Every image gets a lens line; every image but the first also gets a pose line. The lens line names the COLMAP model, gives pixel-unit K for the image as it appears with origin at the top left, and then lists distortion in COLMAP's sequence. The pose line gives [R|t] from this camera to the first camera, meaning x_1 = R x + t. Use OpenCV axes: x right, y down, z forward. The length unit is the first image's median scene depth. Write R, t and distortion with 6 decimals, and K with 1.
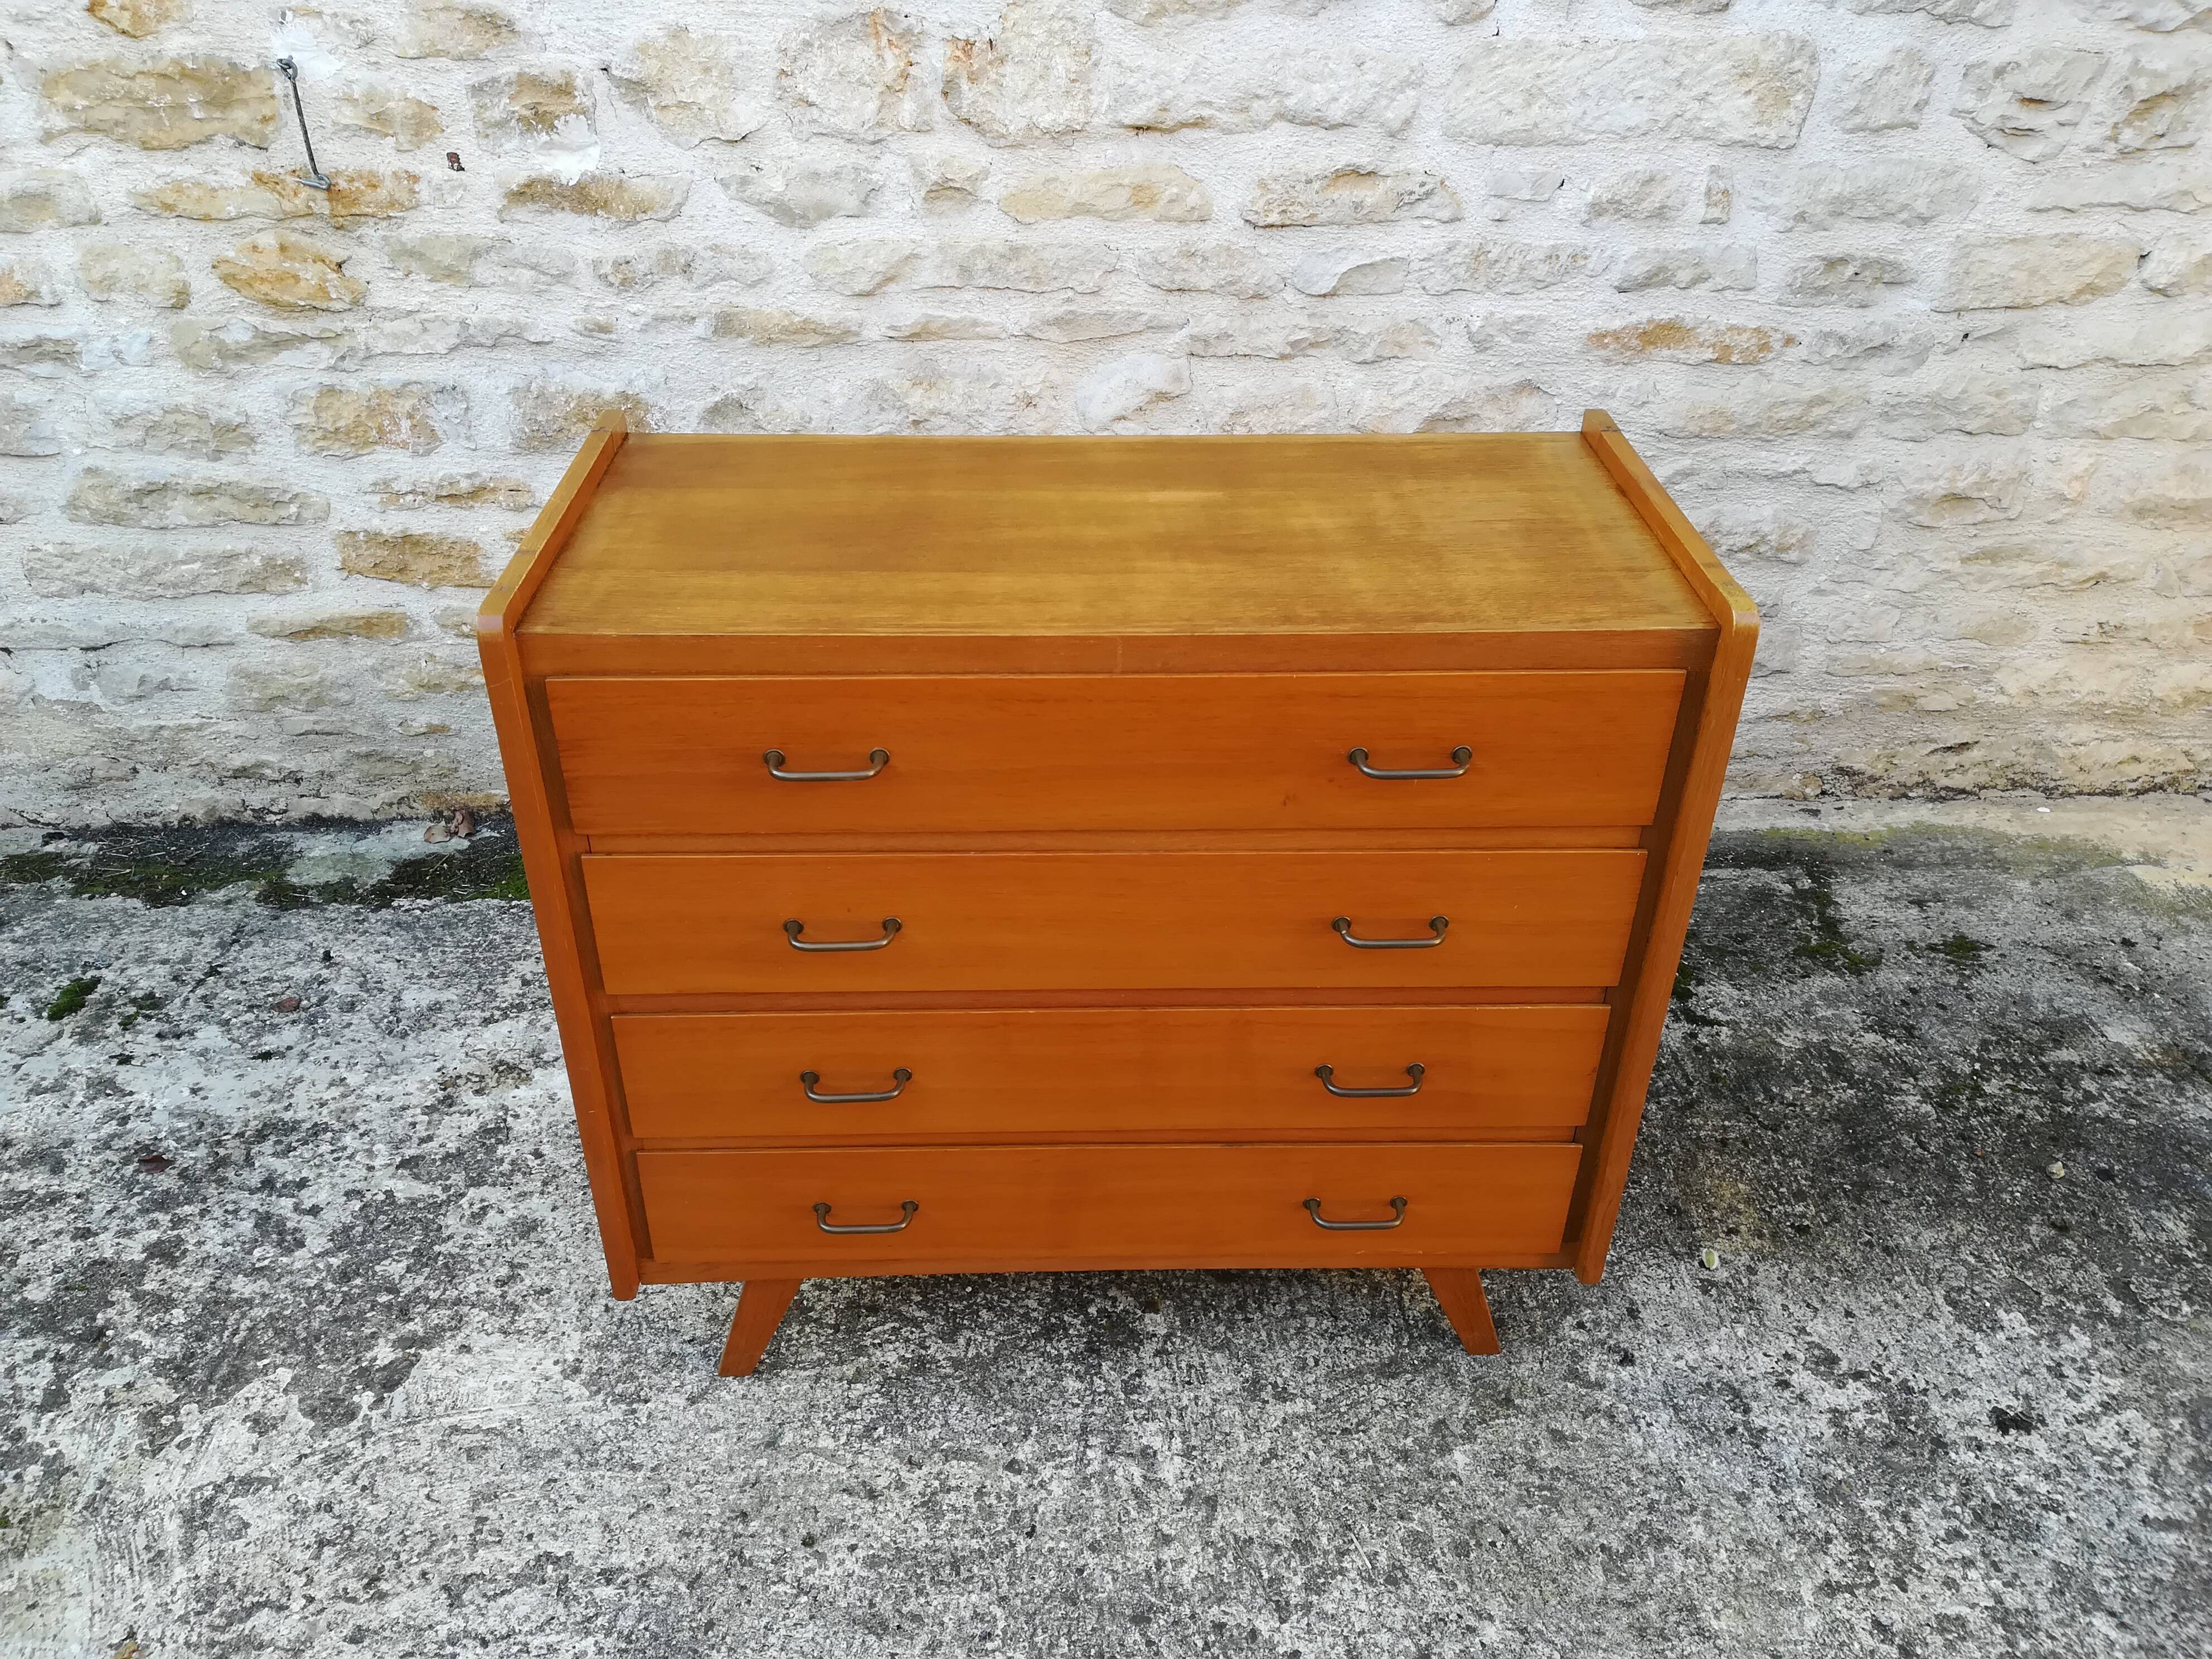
lens RADIAL K [[1724.0, 0, 1104.8], [0, 1724.0, 834.6], [0, 0, 1]] dist [0.045854, -0.064209]
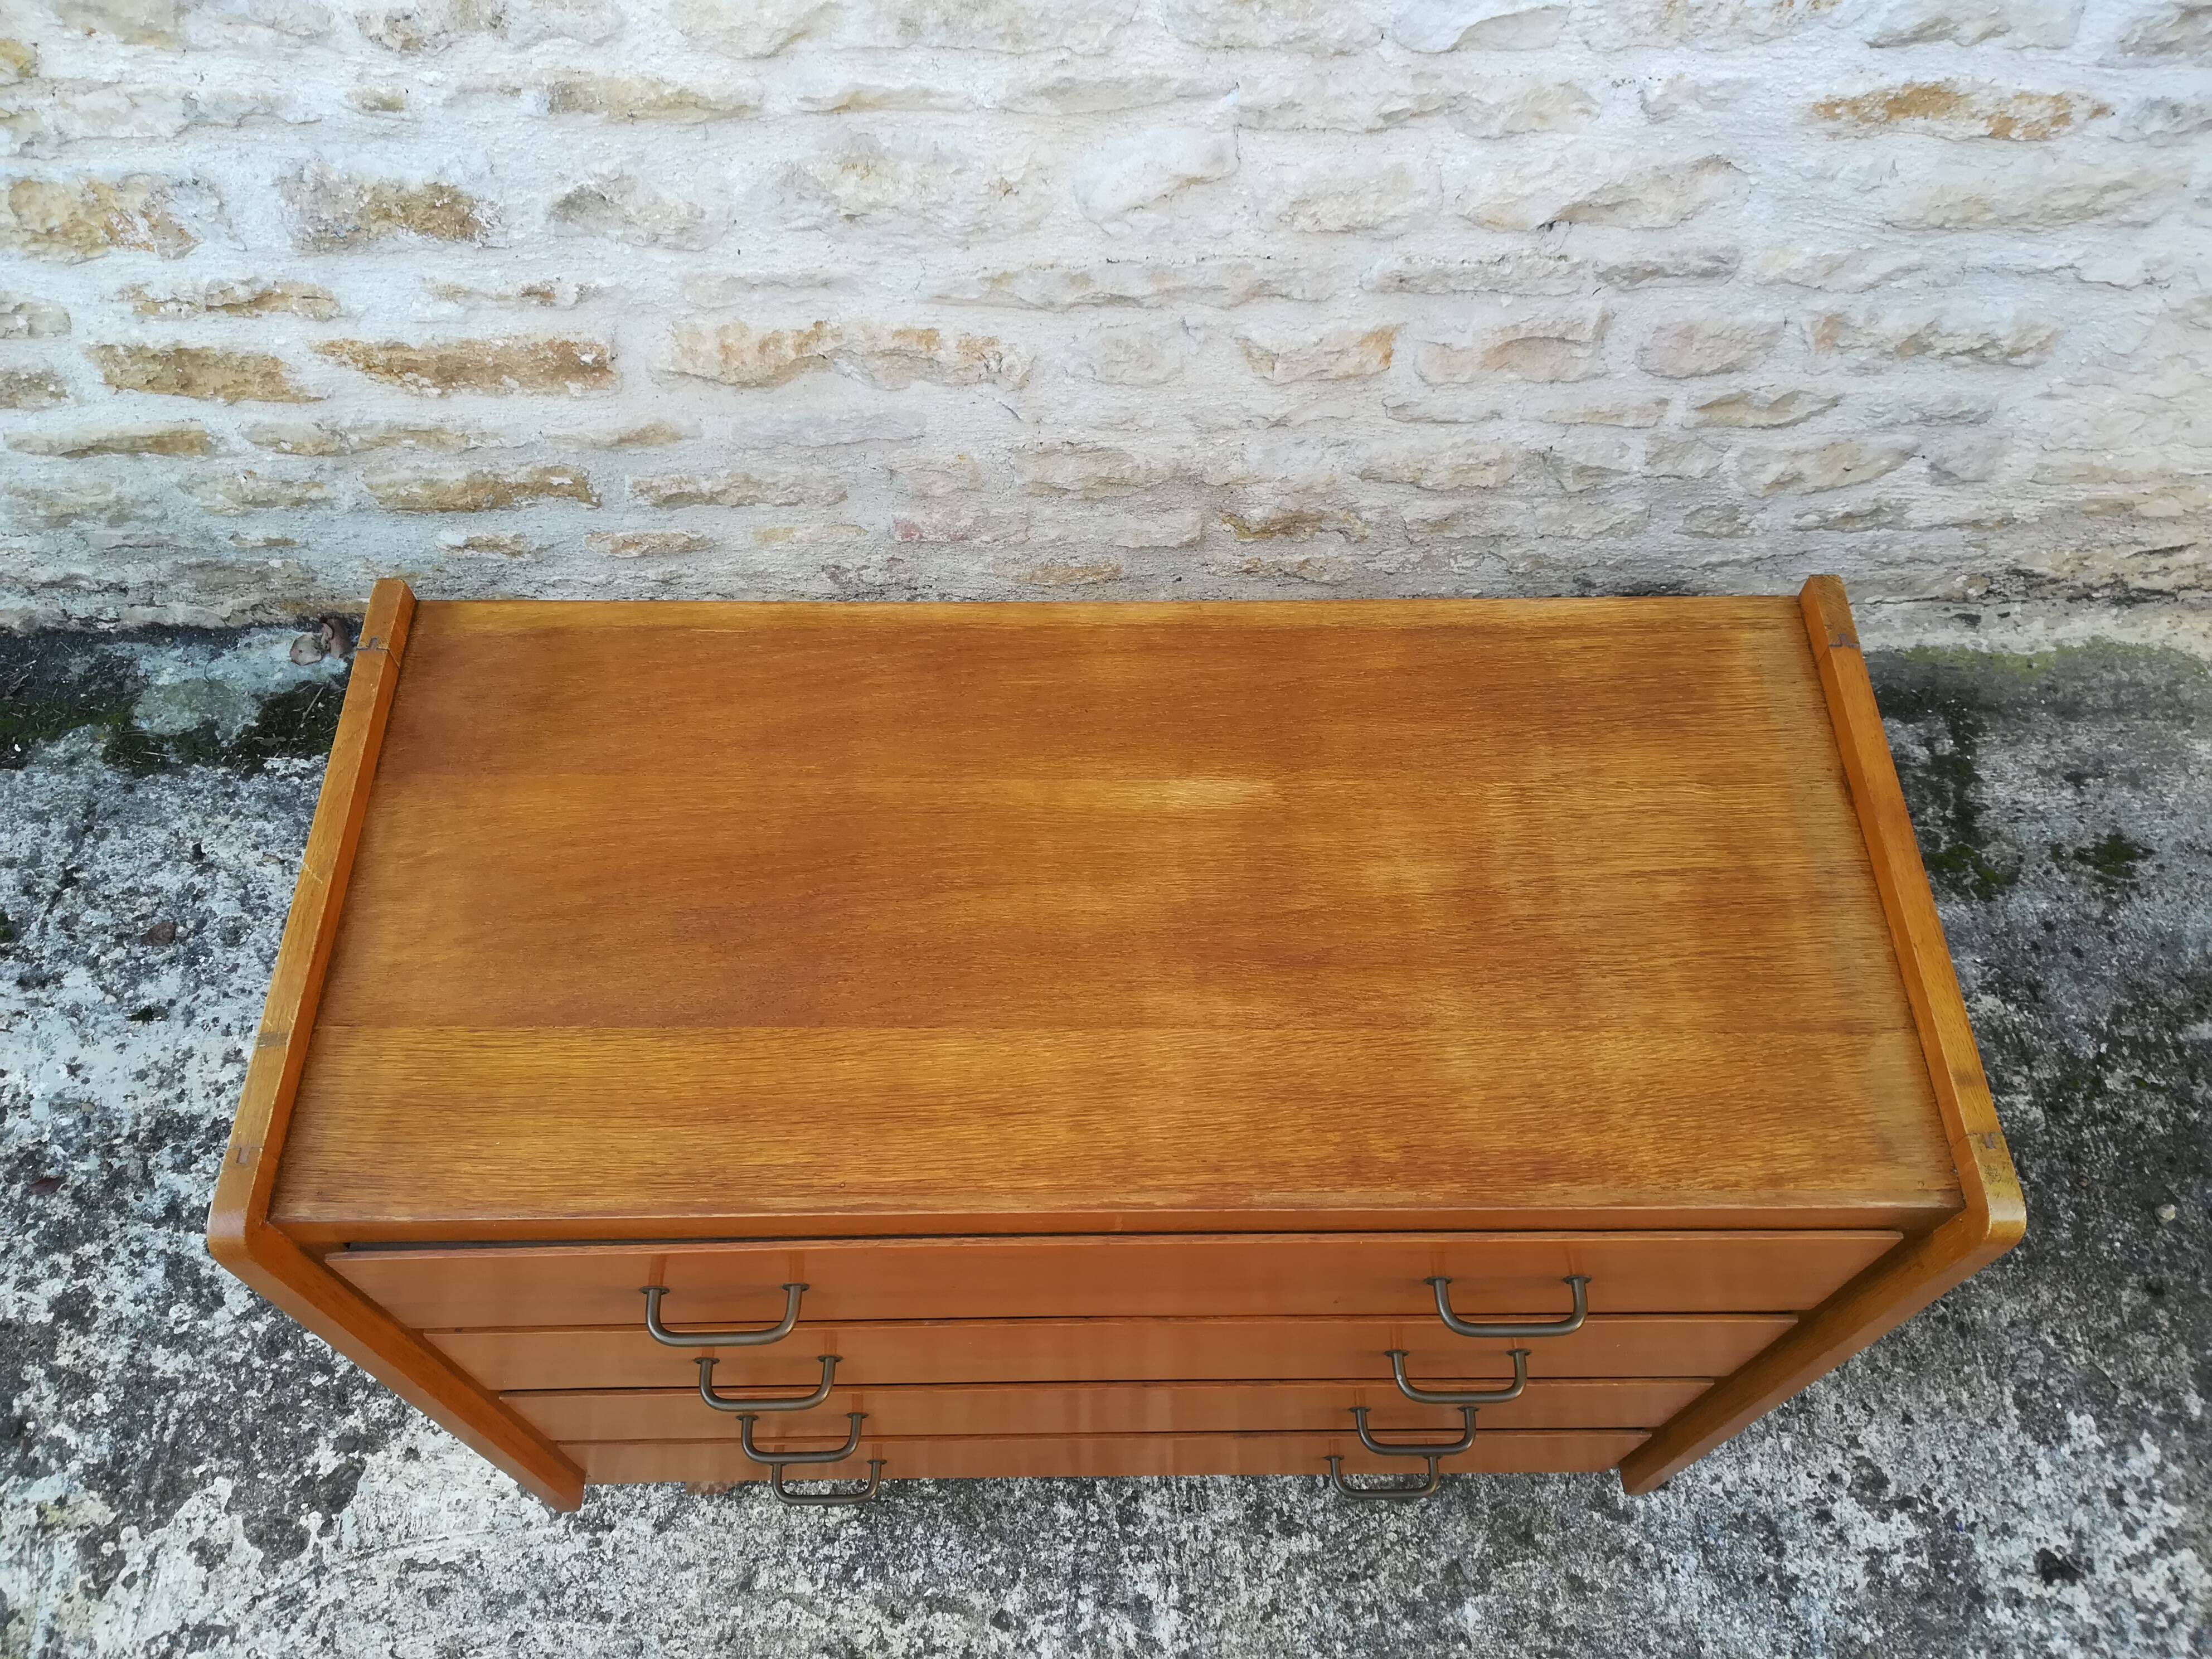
lens RADIAL K [[1724.0, 0, 1105.2], [0, 1724.0, 846.0], [0, 0, 1]] dist [0.045854, -0.064209]
pose [[0.999917, 0.012218, -0.004121, 0.002758], [-0.009172, 0.898616, 0.438640, -0.379083], [0.009063, -0.438565, 0.898654, 0.286283]]
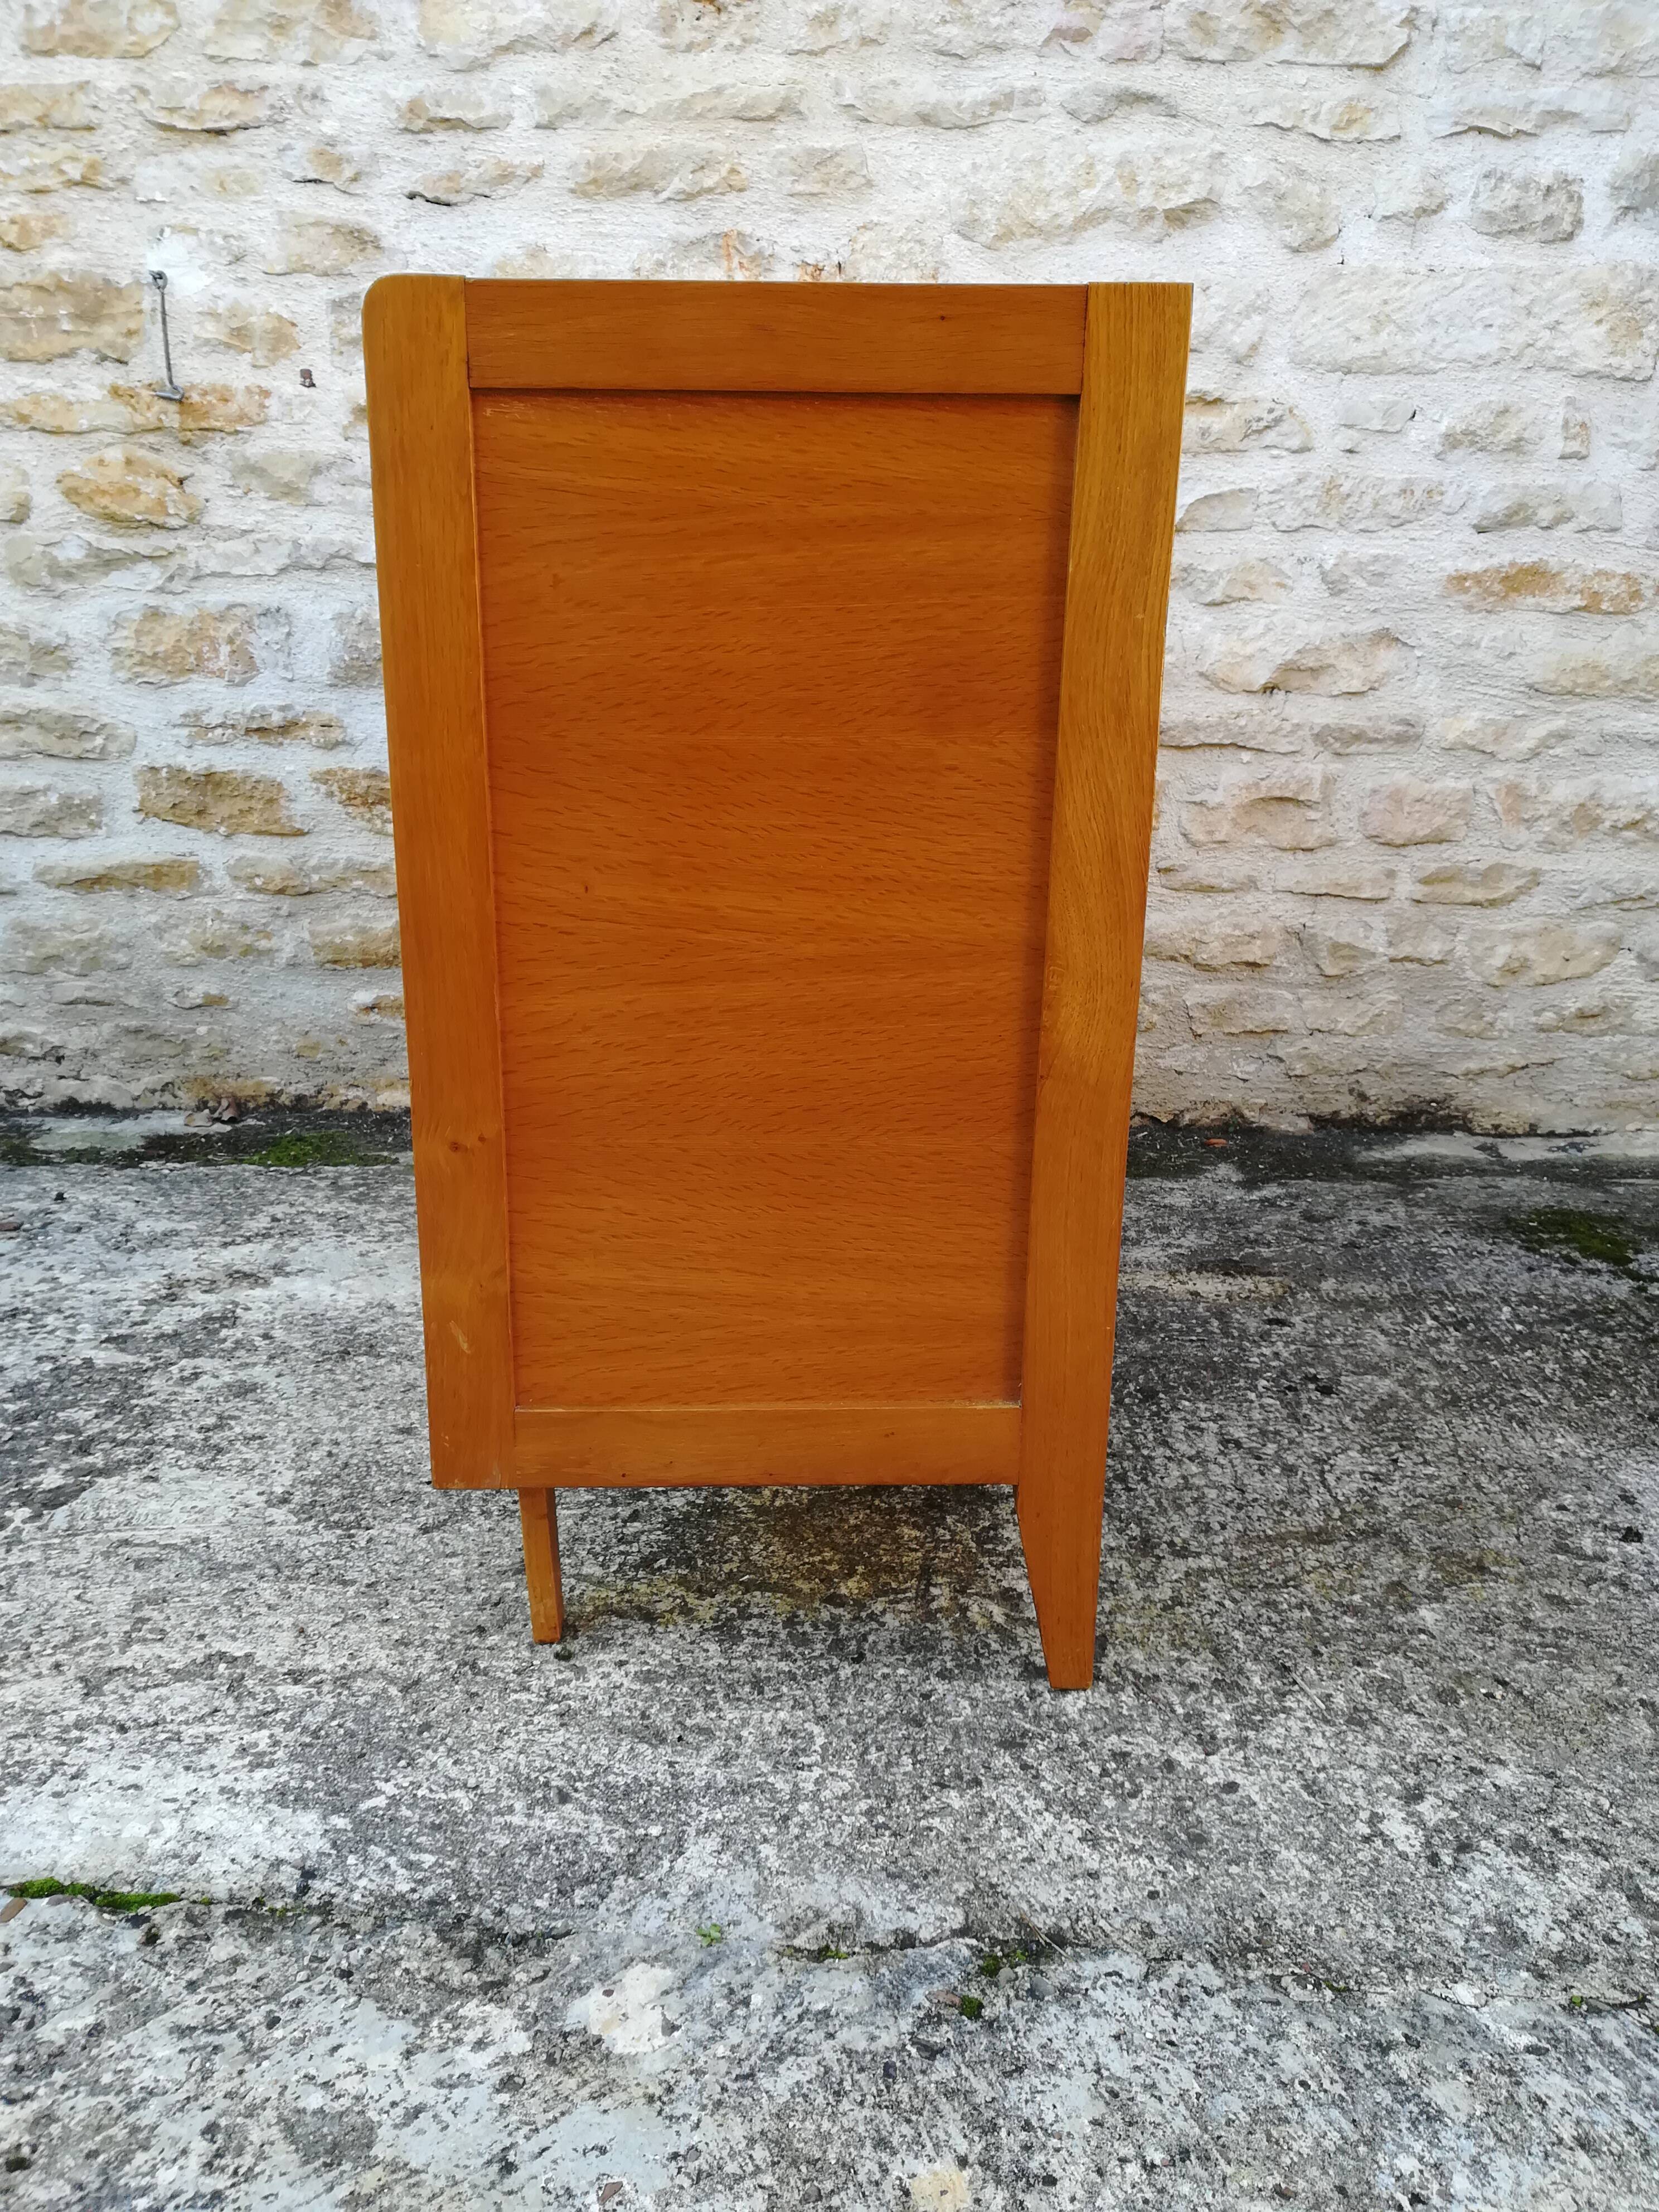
lens RADIAL K [[1724.0, 0, 806.9], [0, 1724.0, 1099.2], [0, 0, 1]] dist [0.045854, -0.064209]
pose [[0.998731, 0.020011, -0.046211, -0.029559], [-0.032606, 0.956298, -0.290570, 0.326090], [0.038377, 0.291708, 0.955737, 0.178878]]
